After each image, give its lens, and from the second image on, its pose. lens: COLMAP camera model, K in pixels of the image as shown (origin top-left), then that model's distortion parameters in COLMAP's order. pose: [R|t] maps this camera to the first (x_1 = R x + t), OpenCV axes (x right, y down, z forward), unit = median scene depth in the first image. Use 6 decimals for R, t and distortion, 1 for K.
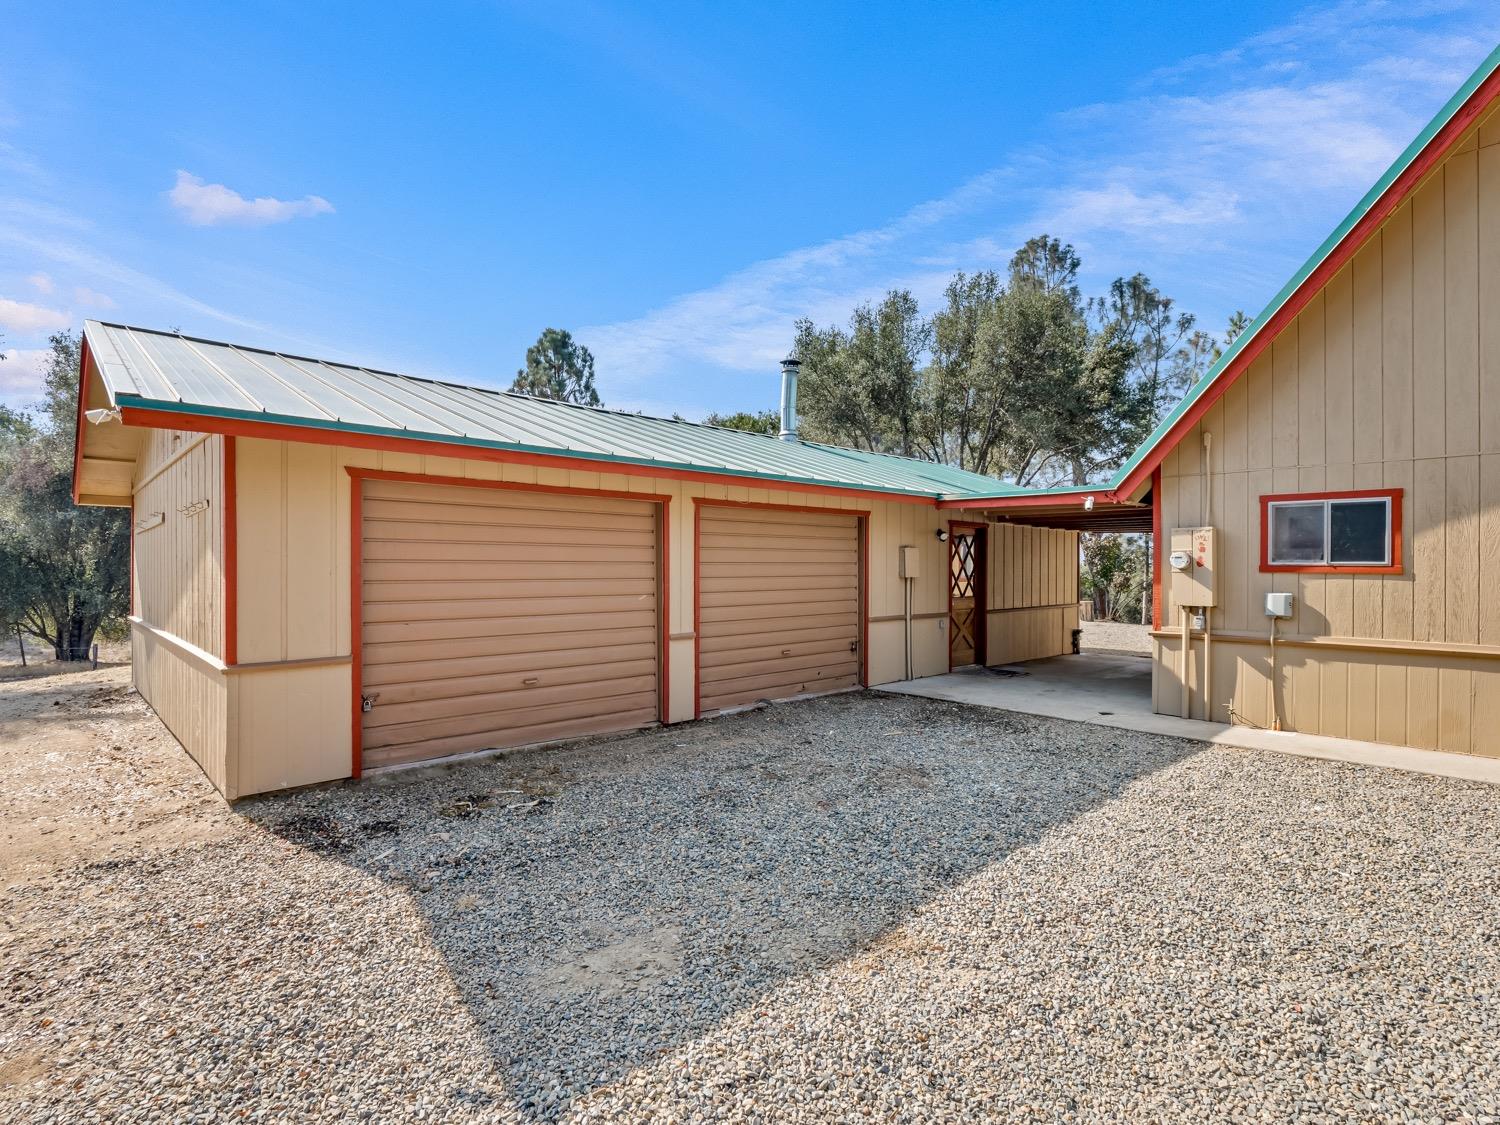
lens RADIAL K [[750.5, 0, 750.0], [0, 750.5, 562.5], [0, 0, 1]] dist [0.004280, 0.000353]
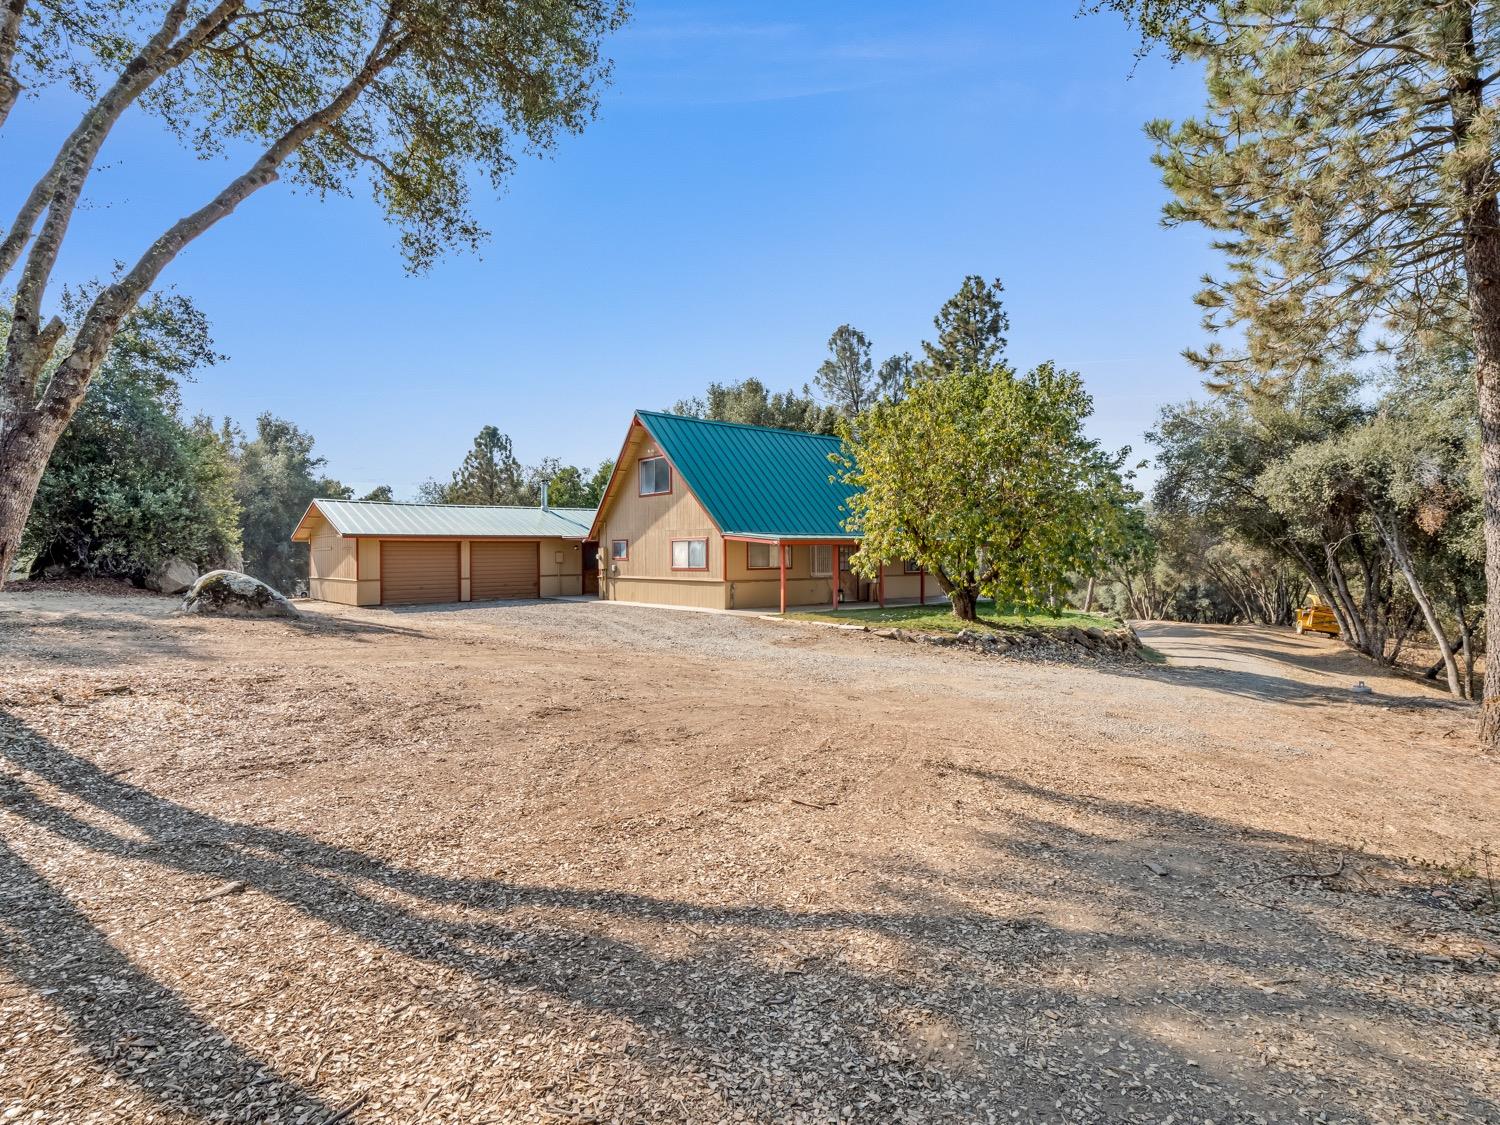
lens RADIAL K [[766.4, 0, 743.5], [0, 766.4, 557.5], [0, 0, 1]] dist [-0.010968, -0.000195]
pose [[0.998524, -0.013079, -0.052705, 1.487483], [0.013874, 0.999795, 0.014744, -0.043019], [0.052501, -0.015453, 0.998501, -2.725249]]
